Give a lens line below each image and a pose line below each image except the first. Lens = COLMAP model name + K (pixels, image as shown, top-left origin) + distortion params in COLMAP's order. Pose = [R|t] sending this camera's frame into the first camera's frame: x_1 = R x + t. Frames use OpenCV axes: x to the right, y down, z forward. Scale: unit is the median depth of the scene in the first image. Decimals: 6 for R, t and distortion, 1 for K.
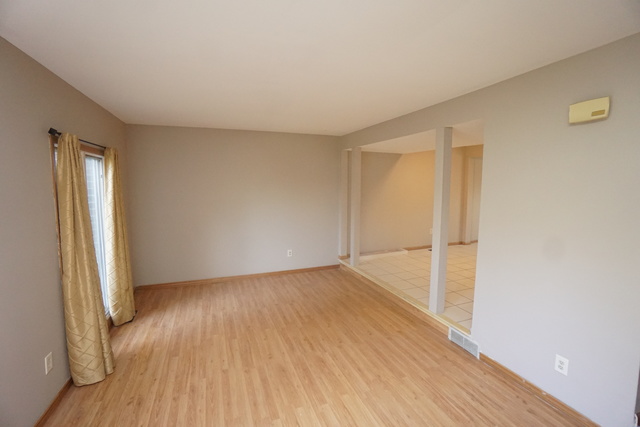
lens RADIAL K [[279.1, 0, 318.2], [0, 279.1, 209.3], [0, 0, 1]] dist [-0.069935, 0.024020]
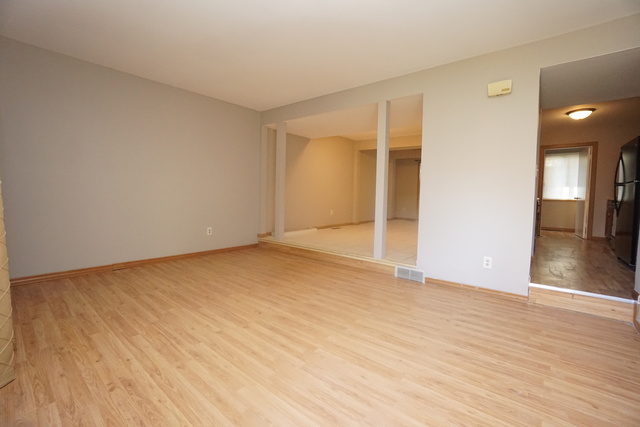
lens RADIAL K [[279.1, 0, 318.2], [0, 279.1, 209.3], [0, 0, 1]] dist [-0.069935, 0.024020]
pose [[0.872834, -0.005106, 0.487990, -0.441250], [0.022294, 0.999318, -0.029421, 0.233722], [-0.487507, 0.036559, 0.872353, 0.109828]]
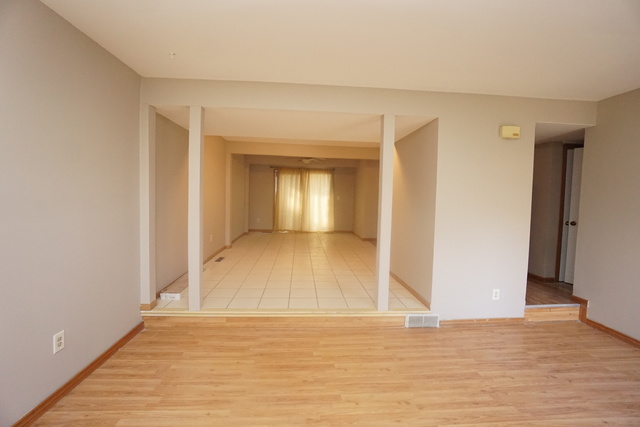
lens RADIAL K [[279.1, 0, 318.2], [0, 279.1, 209.3], [0, 0, 1]] dist [-0.069935, 0.024020]
pose [[0.300653, -0.037934, 0.952979, -0.627803], [0.065770, 0.997655, 0.018963, -0.000452], [-0.951463, 0.056976, 0.302442, 1.077121]]
